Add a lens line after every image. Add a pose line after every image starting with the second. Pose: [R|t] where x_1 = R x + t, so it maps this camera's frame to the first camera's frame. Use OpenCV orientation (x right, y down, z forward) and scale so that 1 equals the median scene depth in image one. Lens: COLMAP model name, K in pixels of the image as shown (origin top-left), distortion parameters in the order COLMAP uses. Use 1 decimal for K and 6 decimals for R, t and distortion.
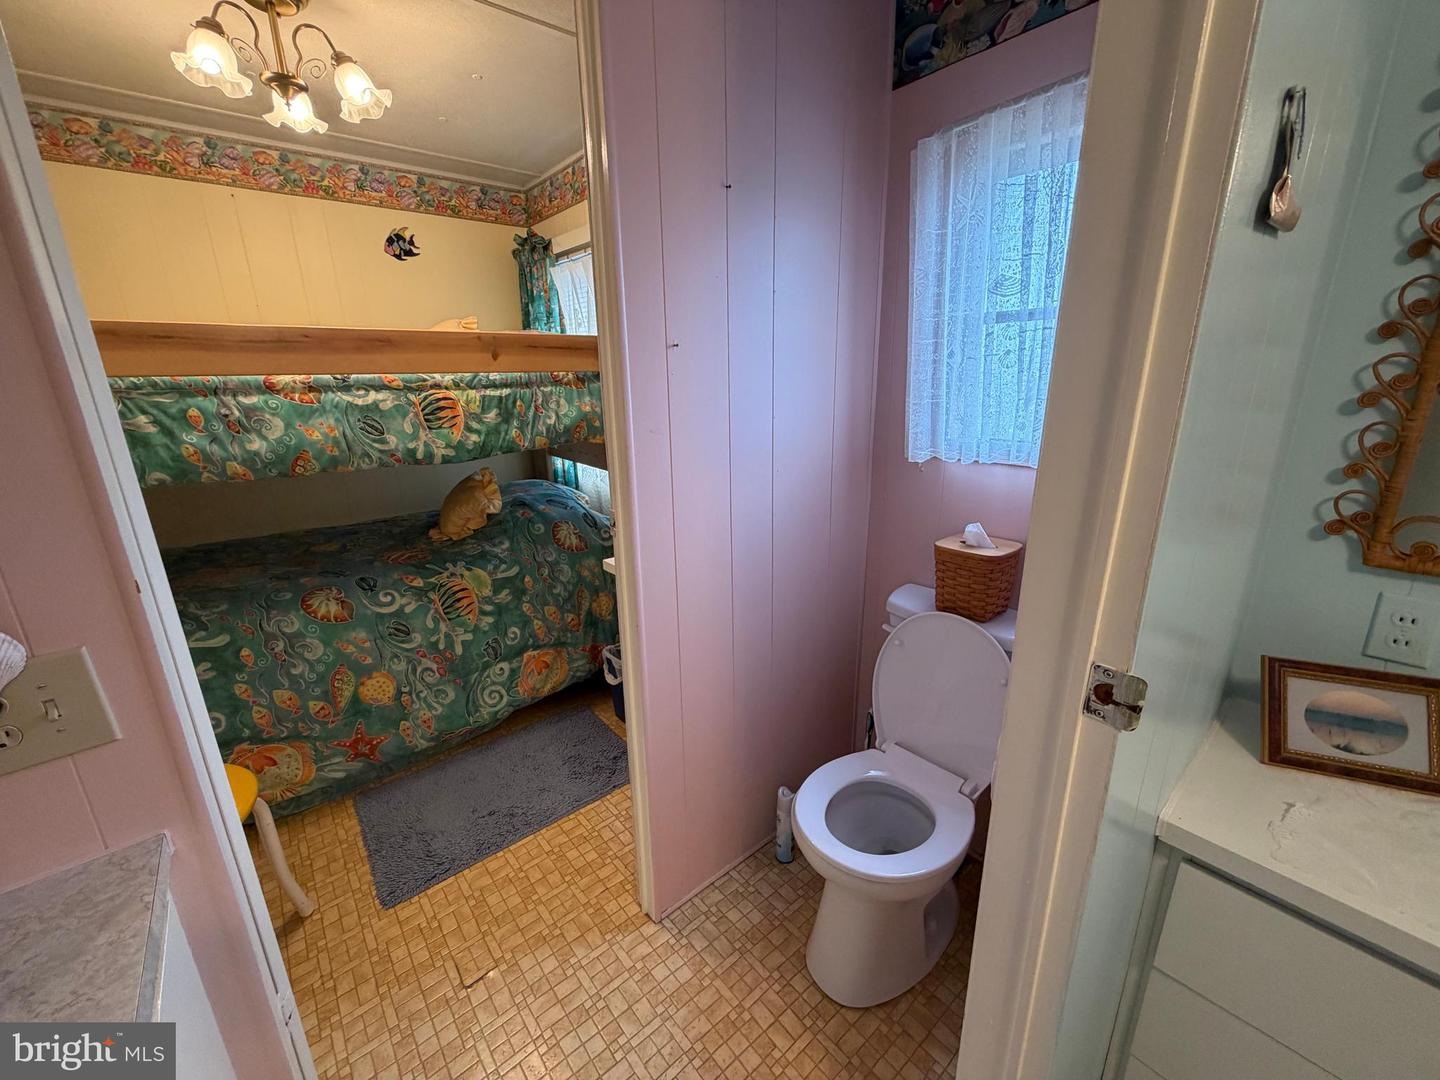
lens RADIAL K [[574.3, 0, 722.5], [0, 574.3, 540.4], [0, 0, 1]] dist [0.001747, 0.000329]
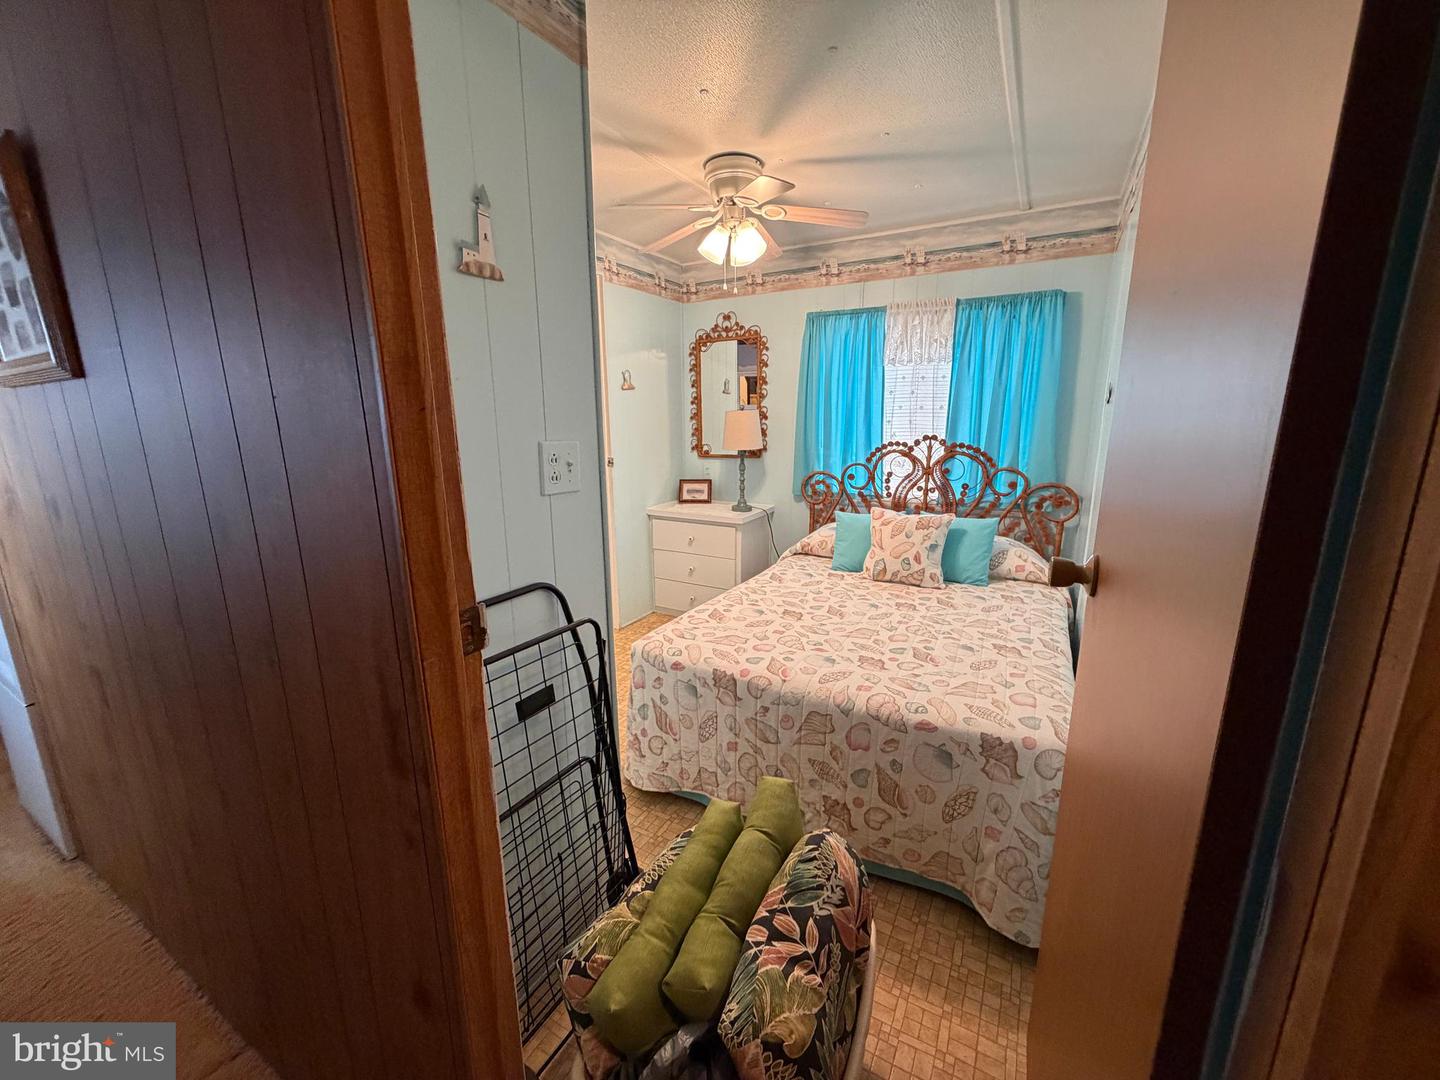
lens RADIAL K [[574.3, 0, 718.9], [0, 574.3, 540.0], [0, 0, 1]] dist [0.001747, 0.000329]
pose [[0.939940, -0.070972, 0.333880, -0.196882], [0.092873, 0.994418, -0.050074, 0.884154], [-0.328462, 0.078075, 0.941285, -2.996144]]
